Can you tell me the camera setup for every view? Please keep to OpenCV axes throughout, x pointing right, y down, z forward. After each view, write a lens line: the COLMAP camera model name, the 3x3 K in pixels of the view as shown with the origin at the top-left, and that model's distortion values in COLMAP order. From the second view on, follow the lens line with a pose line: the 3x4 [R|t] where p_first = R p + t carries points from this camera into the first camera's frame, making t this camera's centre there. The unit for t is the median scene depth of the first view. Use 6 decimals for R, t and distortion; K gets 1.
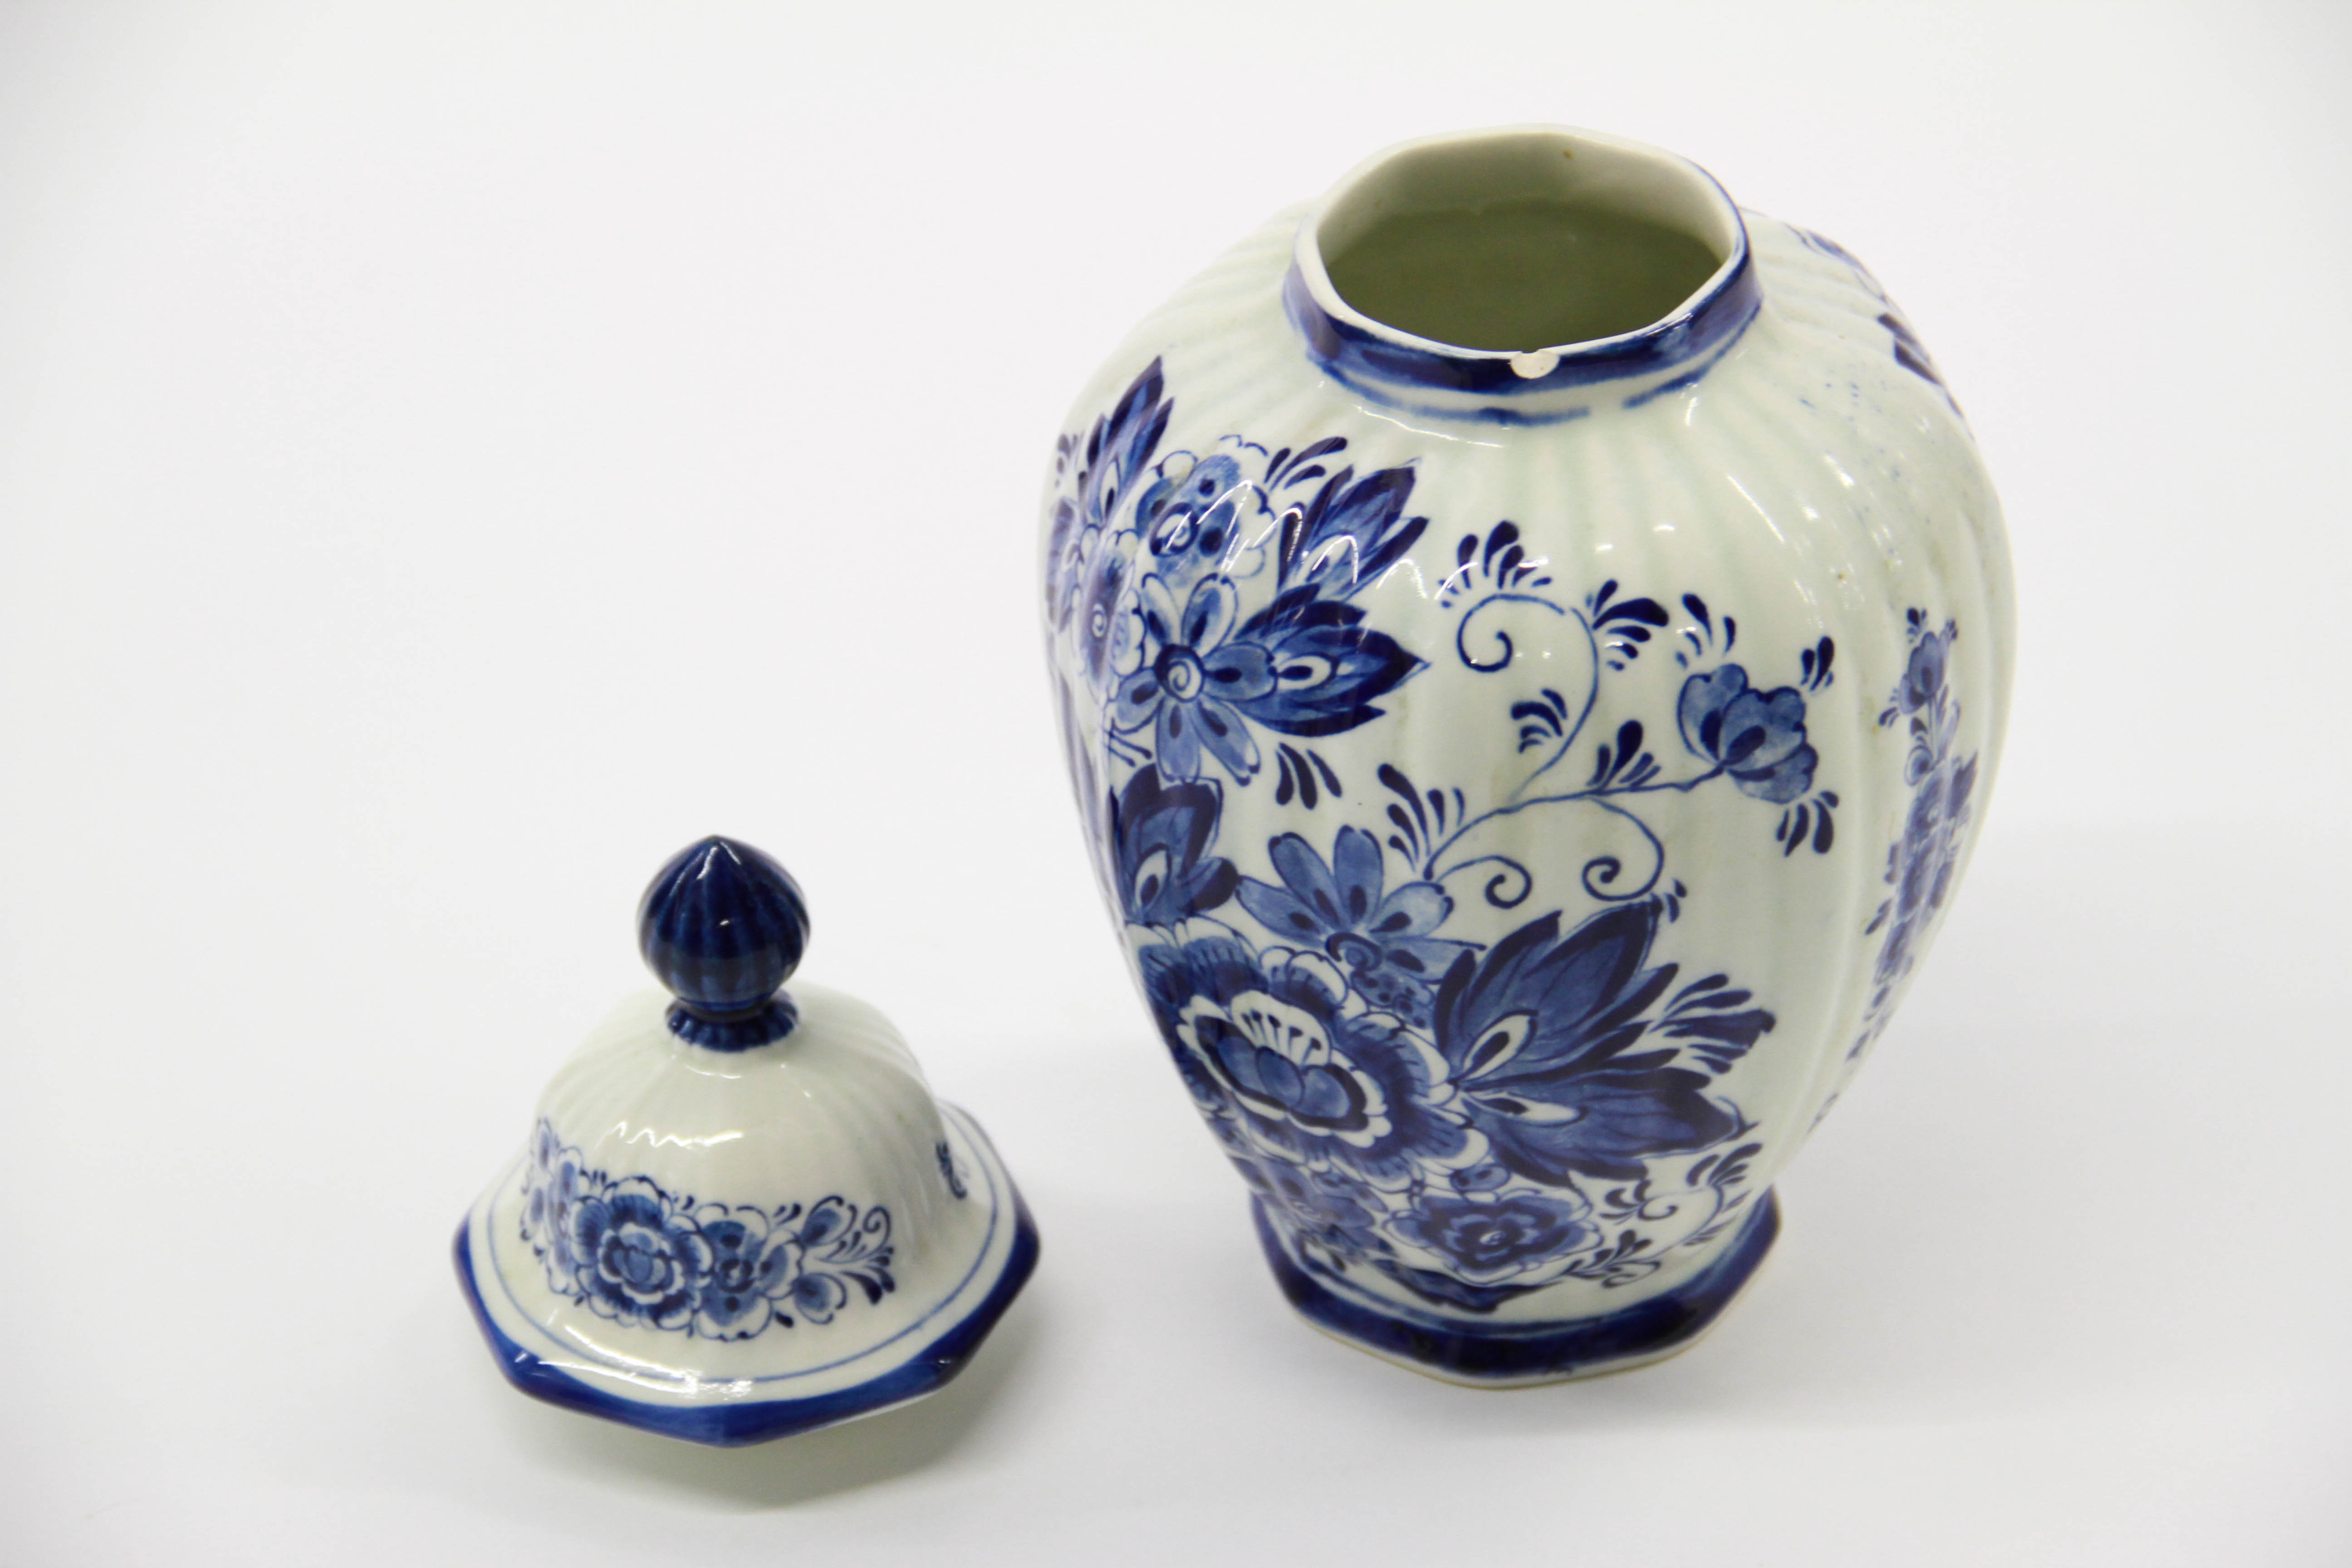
lens RADIAL K [[7254.1, 0, 1176.5], [0, 7254.1, 857.3], [0, 0, 1]] dist [0.270093, 1.122207]
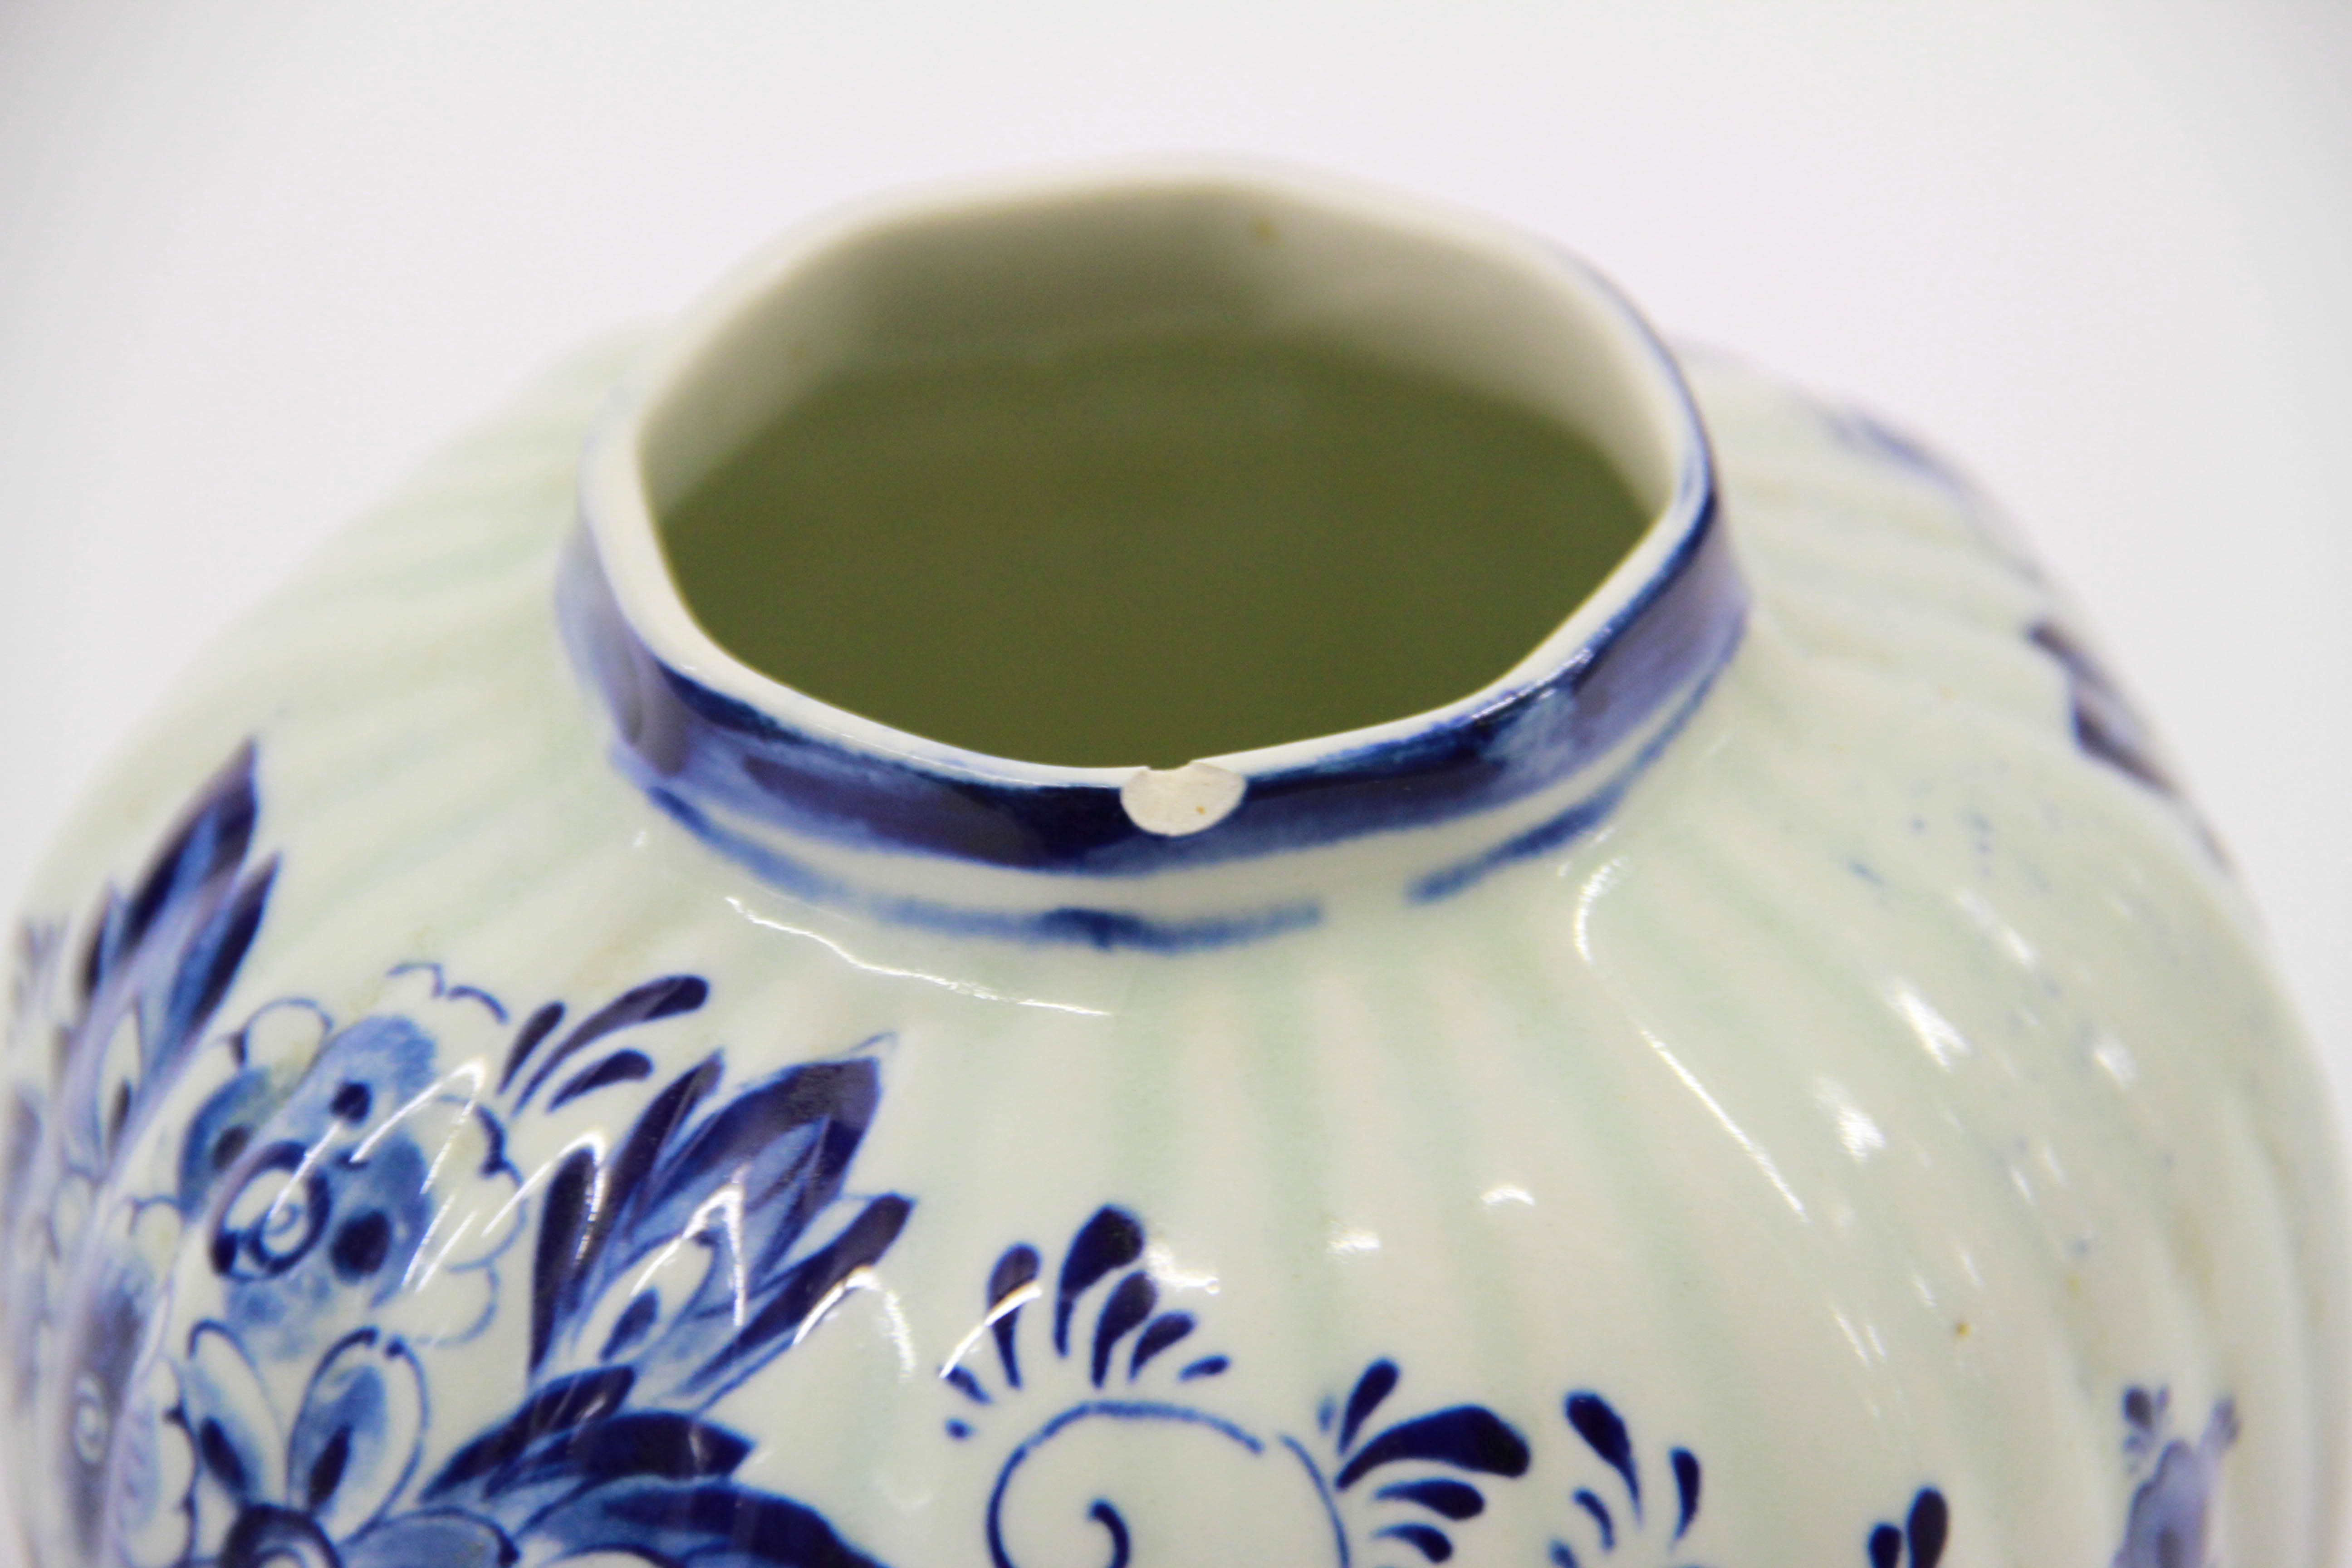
lens RADIAL K [[9758.1, 0, 1266.5], [0, 9758.1, 722.5], [0, 0, 1]] dist [0.289715, -1.037780]
pose [[0.998717, -0.006342, 0.050238, 0.027113], [0.006668, 0.999958, -0.006312, -0.067889], [-0.050196, 0.006639, 0.998717, 0.469452]]
